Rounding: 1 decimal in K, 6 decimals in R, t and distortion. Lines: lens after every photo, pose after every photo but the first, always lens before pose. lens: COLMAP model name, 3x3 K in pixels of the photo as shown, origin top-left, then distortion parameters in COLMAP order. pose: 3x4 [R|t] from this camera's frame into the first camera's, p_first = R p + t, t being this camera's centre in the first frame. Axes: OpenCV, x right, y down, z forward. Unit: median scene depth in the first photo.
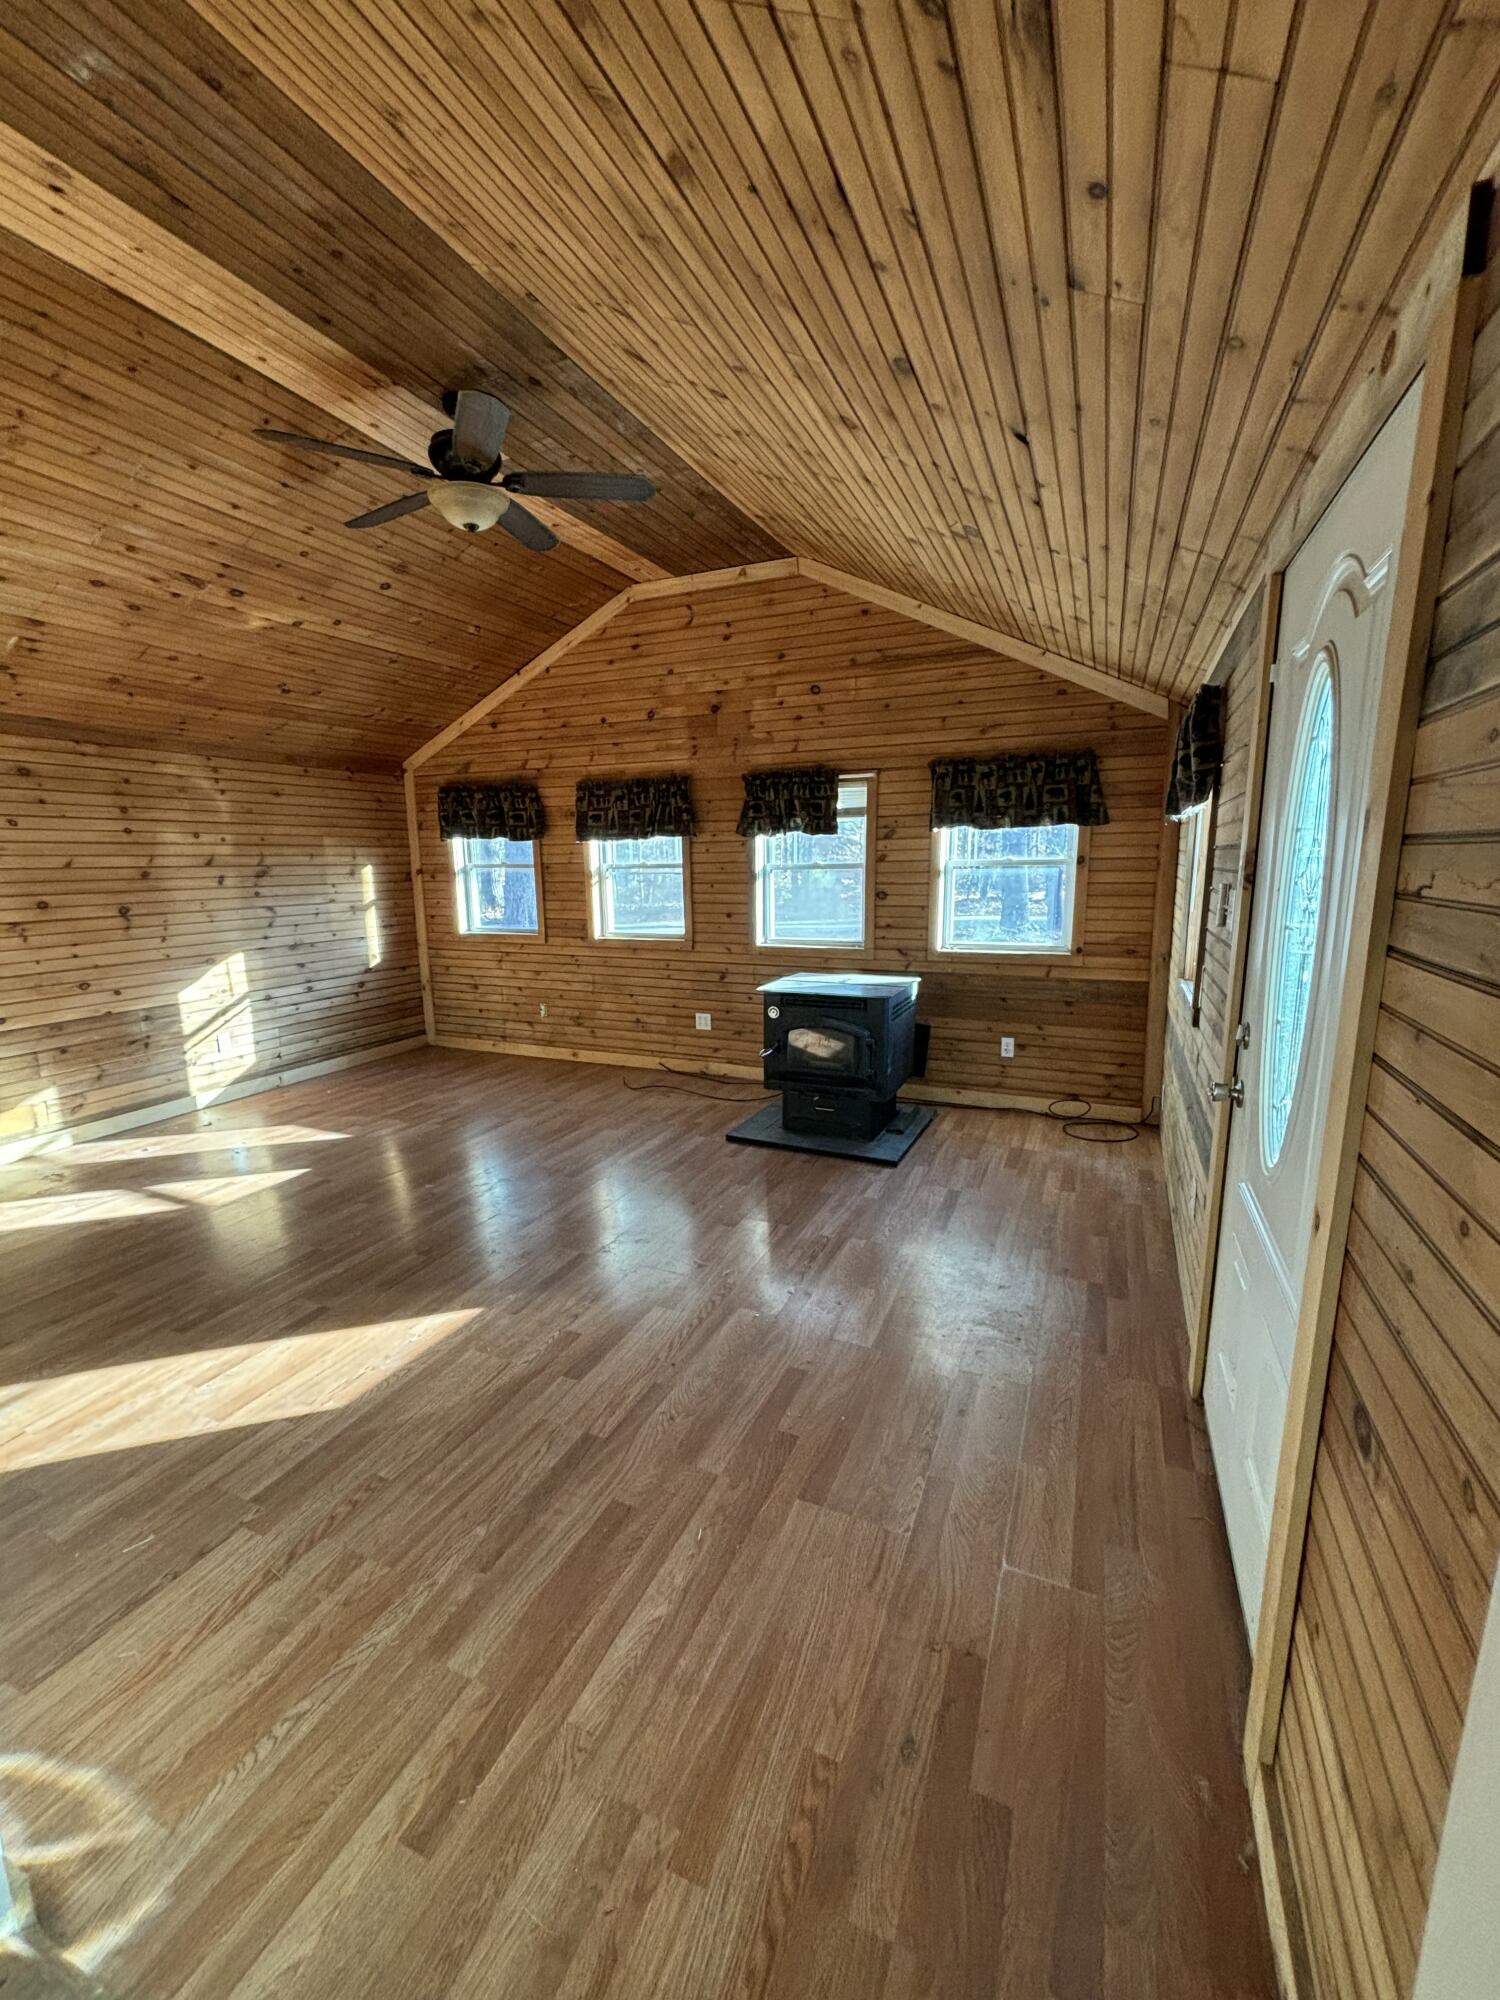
lens RADIAL K [[804.1, 0, 747.6], [0, 804.1, 1004.5], [0, 0, 1]] dist [0.000294, -0.000003]
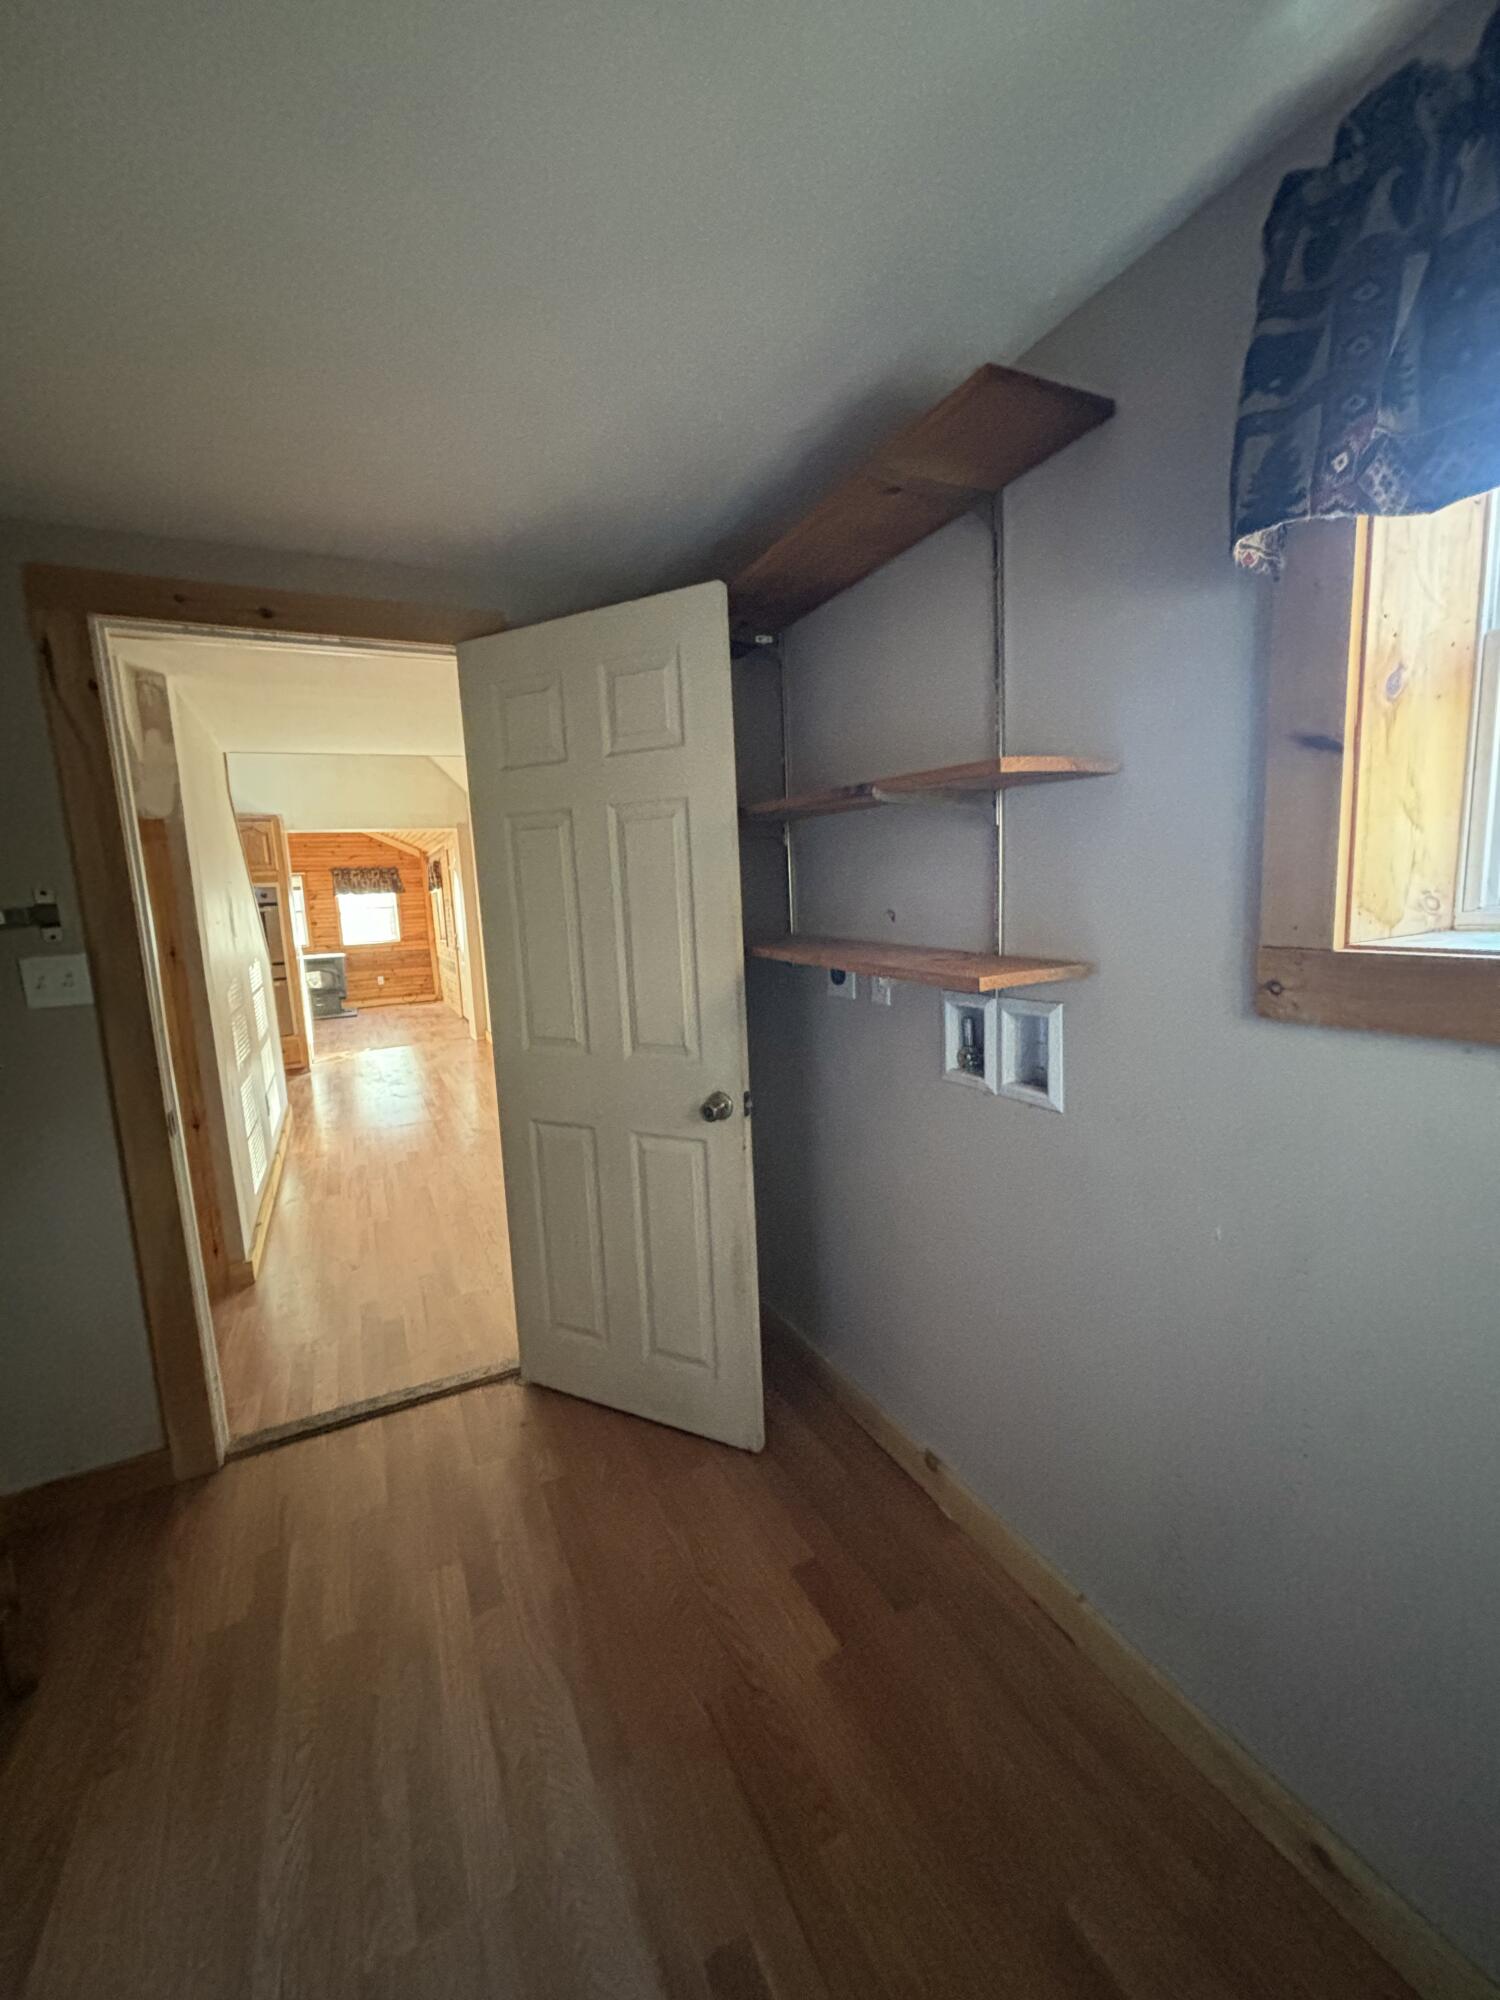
lens RADIAL K [[804.1, 0, 749.2], [0, 804.1, 999.1], [0, 0, 1]] dist [0.000294, -0.000003]
pose [[0.633448, -0.124626, 0.763684, -0.890777], [0.173762, 0.984649, 0.016556, 0.275504], [-0.754023, 0.122211, 0.645378, -1.510578]]
